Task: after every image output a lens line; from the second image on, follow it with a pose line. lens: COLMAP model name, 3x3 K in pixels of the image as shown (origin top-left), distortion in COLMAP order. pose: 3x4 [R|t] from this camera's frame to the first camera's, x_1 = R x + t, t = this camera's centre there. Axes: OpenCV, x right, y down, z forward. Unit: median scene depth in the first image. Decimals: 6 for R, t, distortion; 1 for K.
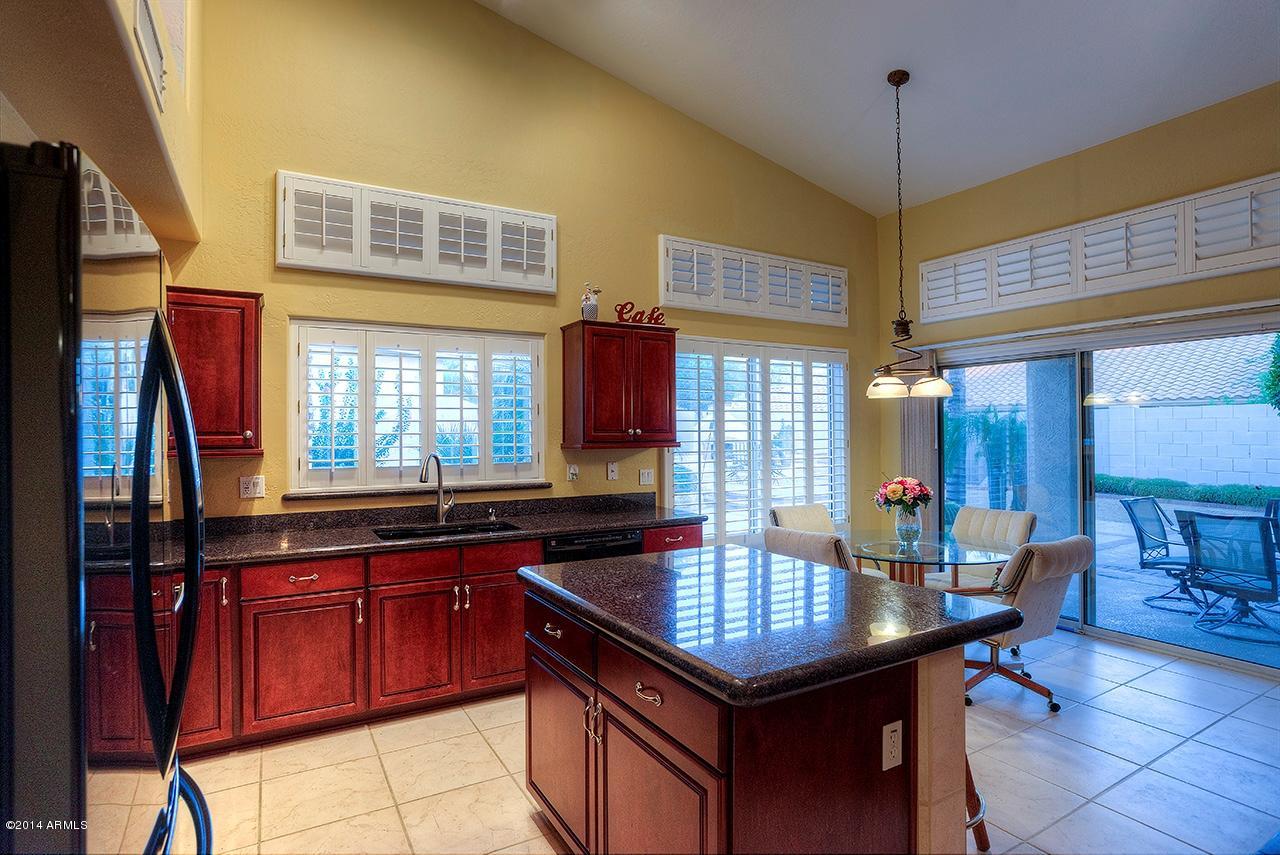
lens RADIAL K [[657.6, 0, 664.1], [0, 657.6, 422.0], [0, 0, 1]] dist [-0.034622, 0.004778]
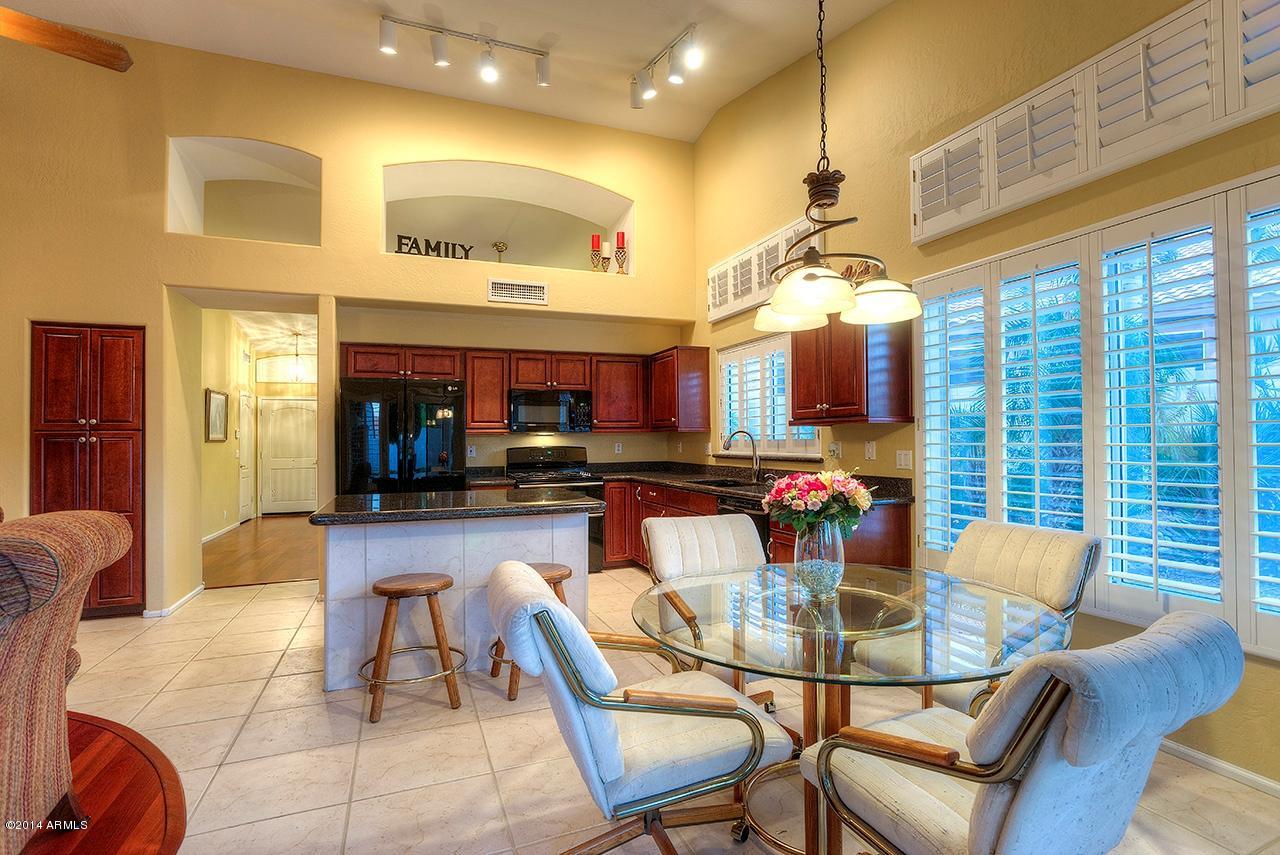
lens RADIAL K [[575.1, 0, 666.8], [0, 575.1, 426.4], [0, 0, 1]] dist [-0.024078, 0.006735]
pose [[-0.137276, -0.010417, -0.990478, 0.835065], [0.033057, 0.999340, -0.015092, 0.048928], [0.989981, -0.034814, -0.136841, 0.935557]]
